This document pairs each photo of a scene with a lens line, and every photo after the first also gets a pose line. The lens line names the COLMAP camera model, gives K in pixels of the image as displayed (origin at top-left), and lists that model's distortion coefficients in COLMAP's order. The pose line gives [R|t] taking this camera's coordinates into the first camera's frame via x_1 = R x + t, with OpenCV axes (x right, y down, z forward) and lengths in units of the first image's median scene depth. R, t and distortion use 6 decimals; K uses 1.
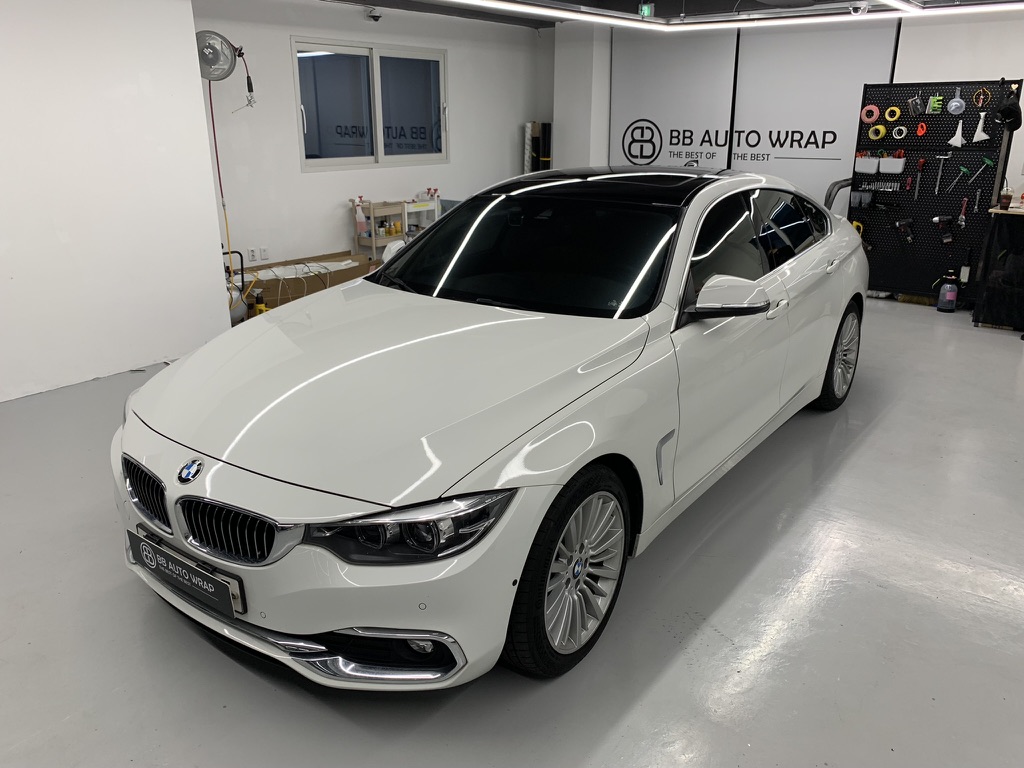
lens RADIAL K [[782.2, 0, 512.0], [0, 782.2, 384.0], [0, 0, 1]] dist [0.001747, 0.002185]
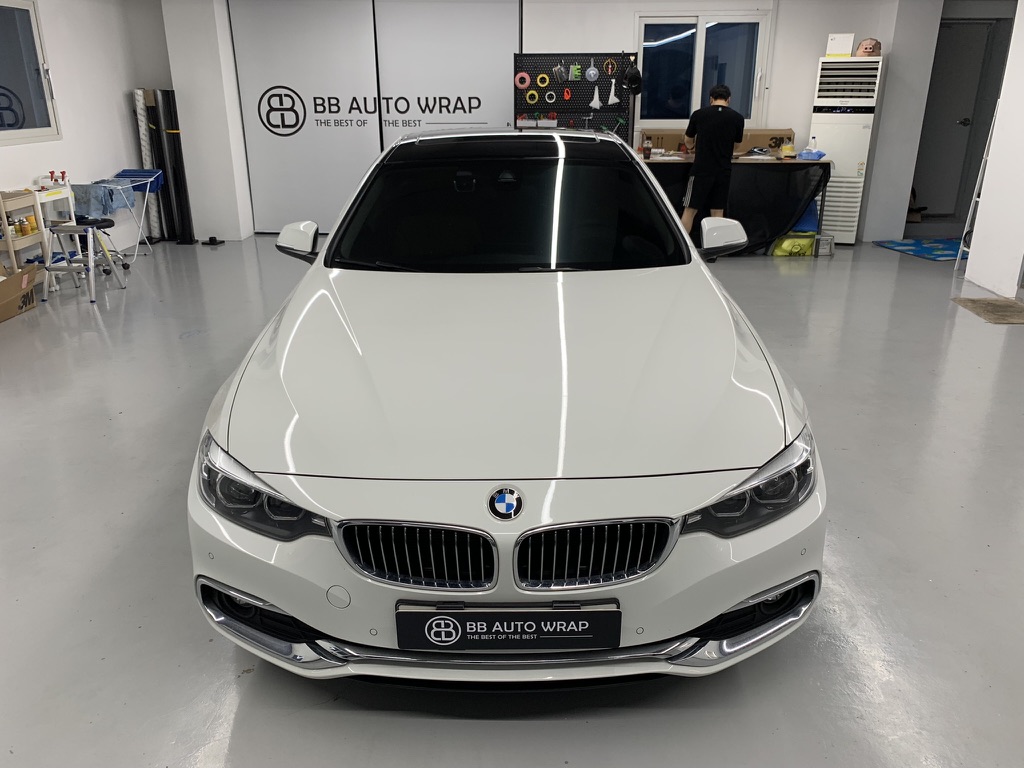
lens RADIAL K [[782.2, 0, 512.0], [0, 782.2, 384.0], [0, 0, 1]] dist [0.001747, 0.002185]
pose [[0.808442, -0.205731, 0.551449, -0.216486], [0.189022, 0.978043, 0.087769, -0.020283], [-0.557398, 0.033280, 0.829578, 0.085917]]
